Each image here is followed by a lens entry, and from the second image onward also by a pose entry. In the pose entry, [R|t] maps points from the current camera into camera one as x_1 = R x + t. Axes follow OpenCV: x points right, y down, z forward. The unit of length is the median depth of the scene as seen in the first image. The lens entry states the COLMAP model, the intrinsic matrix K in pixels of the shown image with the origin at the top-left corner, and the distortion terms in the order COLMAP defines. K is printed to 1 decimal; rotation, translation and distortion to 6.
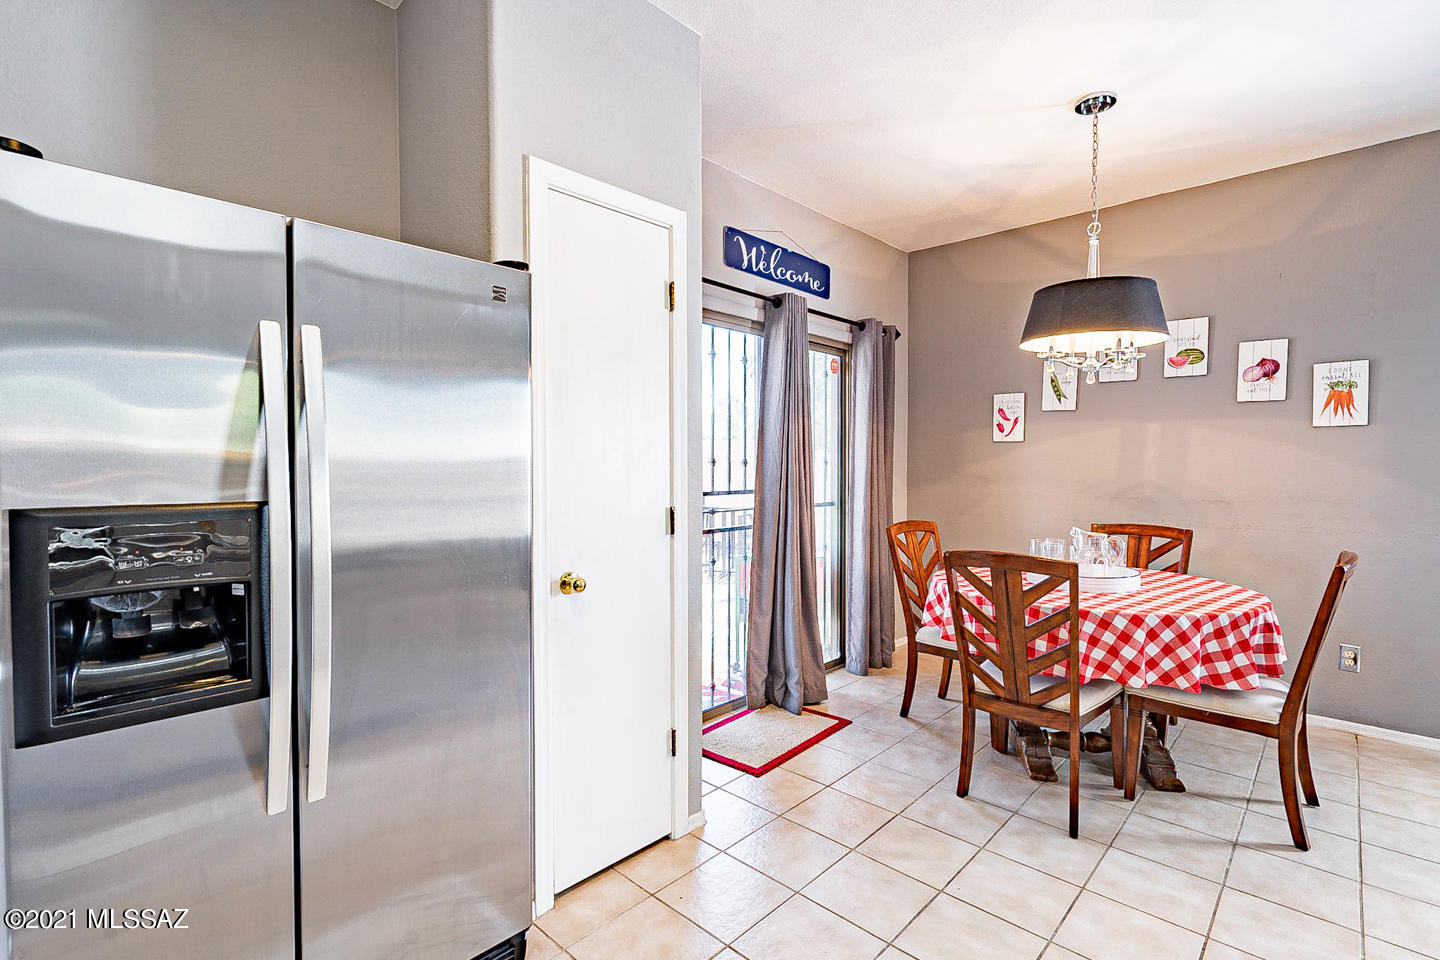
lens RADIAL K [[663.4, 0, 722.5], [0, 663.4, 481.0], [0, 0, 1]] dist [-0.001433, -0.000110]
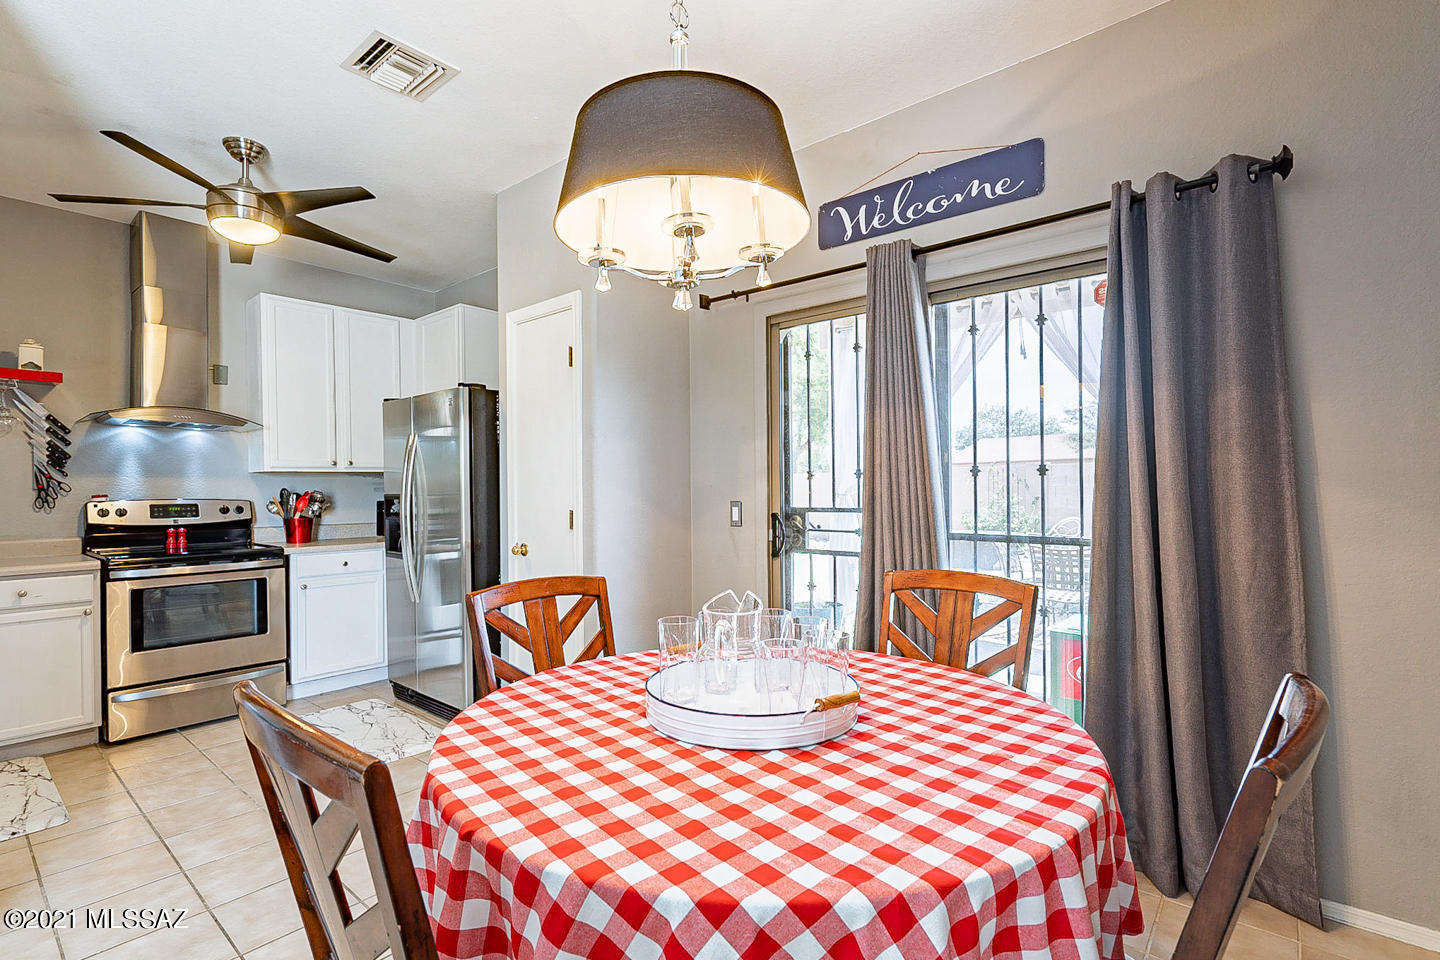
lens RADIAL K [[672.4, 0, 707.2], [0, 672.4, 478.7], [0, 0, 1]] dist [-0.002251, -0.000152]
pose [[0.048345, -0.011749, -0.998762, 0.931316], [-0.019134, 0.999736, -0.012687, -0.009088], [0.998647, 0.019724, 0.048108, 0.856756]]
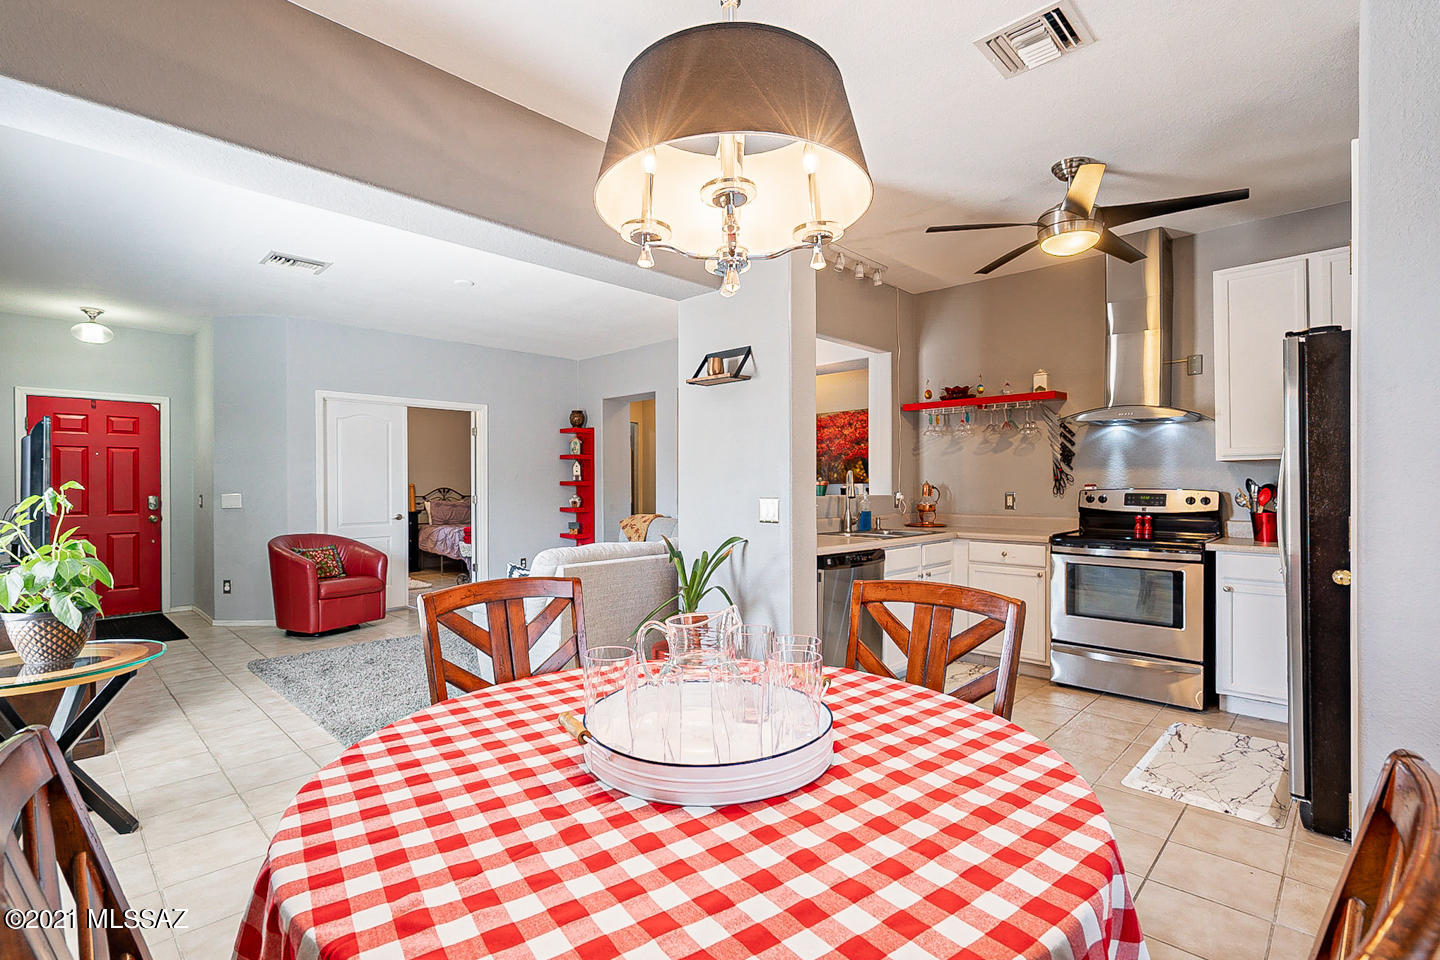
lens RADIAL K [[670.0, 0, 720.0], [0, 670.0, 480.0], [0, 0, 1]] dist [0.000178, 0.000412]
pose [[-0.999885, 0.004511, 0.014460, 0.487577], [0.004803, 0.999784, 0.020243, -0.017038], [-0.014366, 0.020310, -0.999691, 1.282540]]
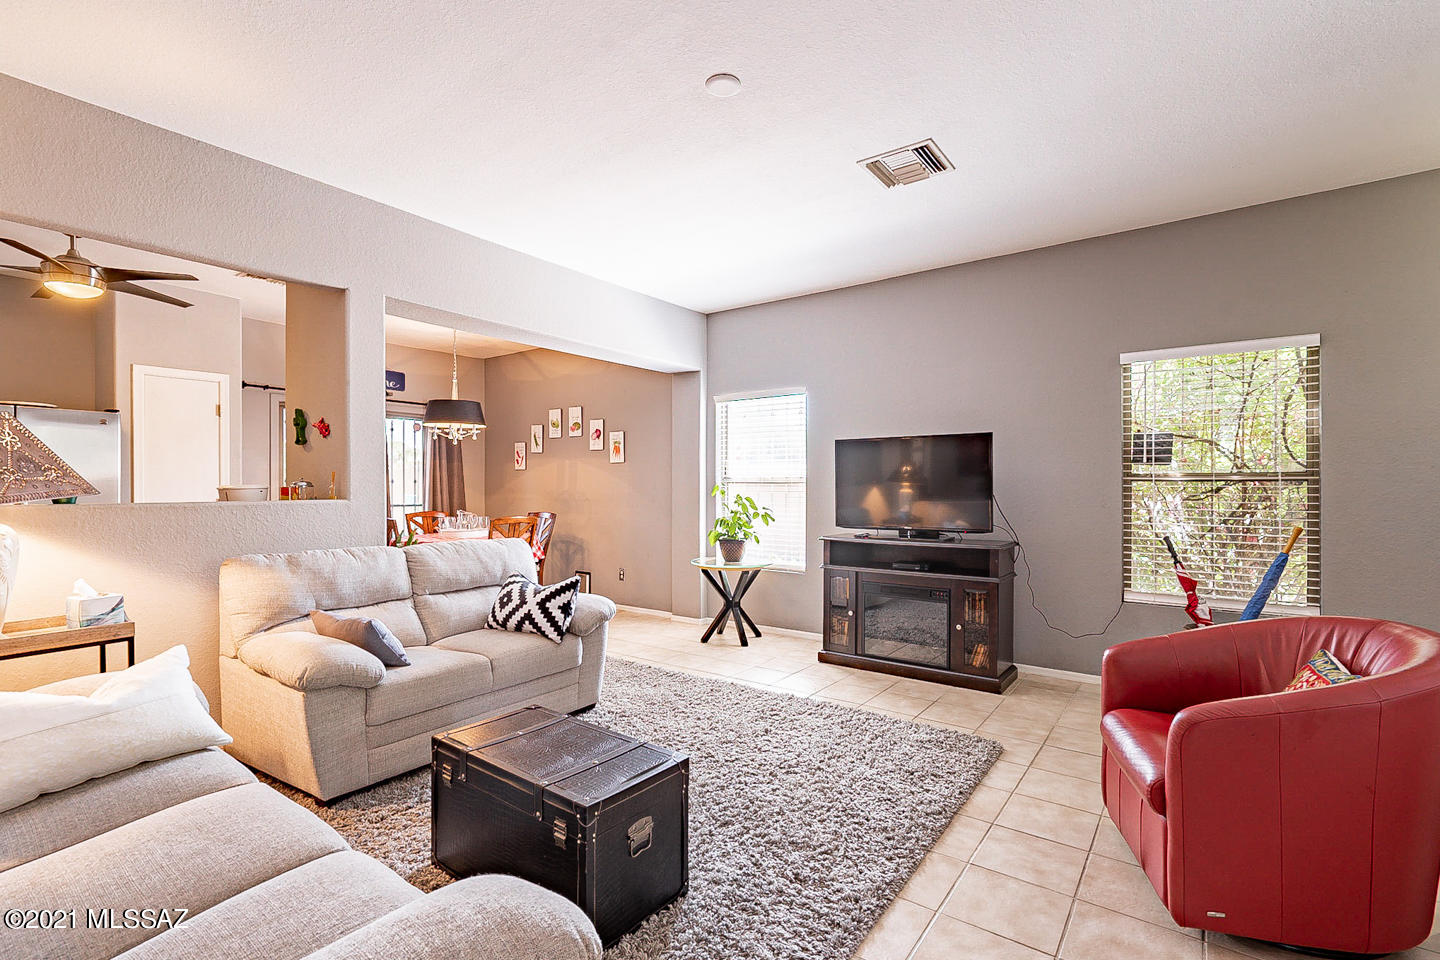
lens RADIAL K [[651.4, 0, 711.8], [0, 651.4, 490.2], [0, 0, 1]] dist [-0.001033, -0.000092]
pose [[0.994228, -0.003469, 0.107230, 1.011955], [0.005906, 0.999731, -0.022408, 0.051885], [-0.107124, 0.022912, 0.993982, -1.070235]]
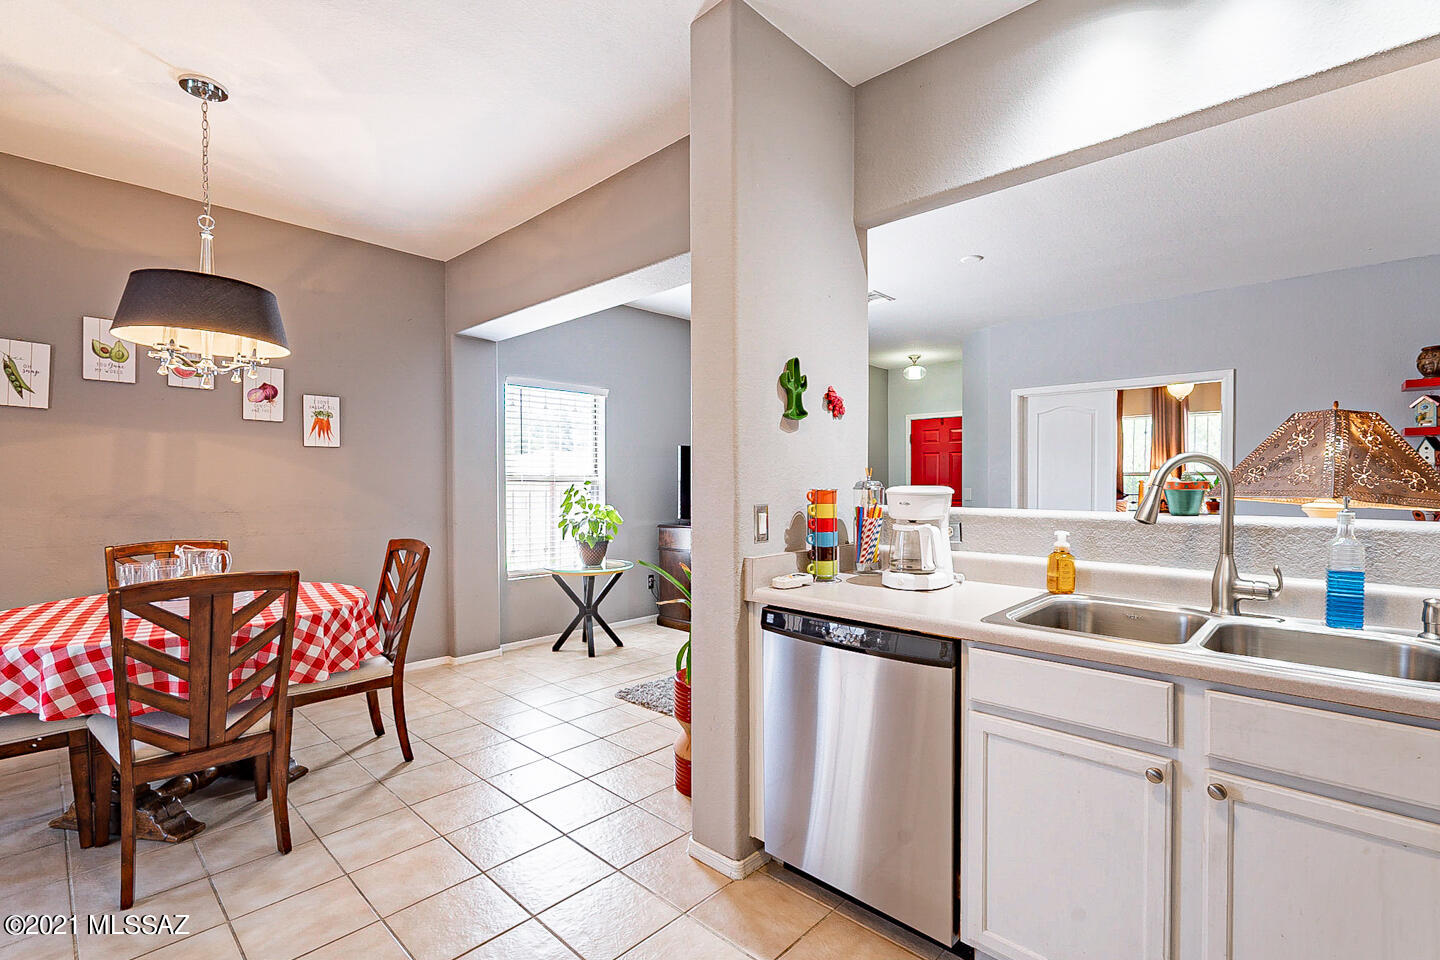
lens RADIAL K [[651.4, 0, 711.8], [0, 651.4, 490.2], [0, 0, 1]] dist [-0.001033, -0.000092]
pose [[0.014966, -0.015160, 0.999773, -0.298791], [0.028971, 0.999472, 0.014722, 0.003069], [-0.999468, 0.028745, 0.015397, 0.242985]]
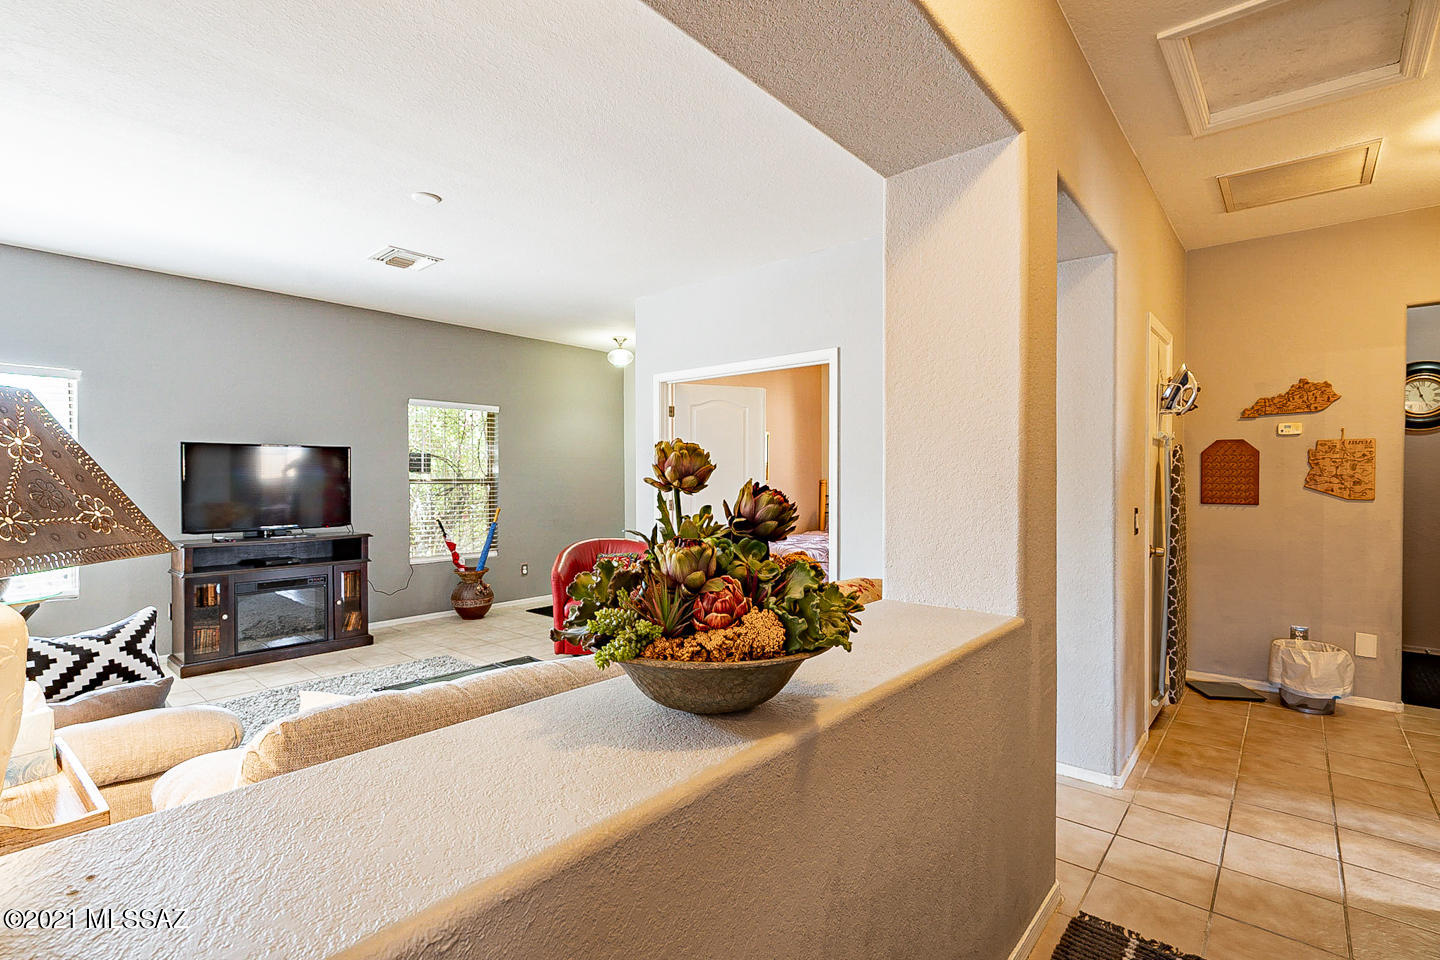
lens RADIAL K [[672.4, 0, 707.2], [0, 672.4, 478.7], [0, 0, 1]] dist [-0.002251, -0.000152]
pose [[-0.021128, -0.003694, 0.999770, -0.006161], [0.029928, 0.999543, 0.004326, 0.012689], [-0.999329, 0.030012, -0.021008, -0.727500]]
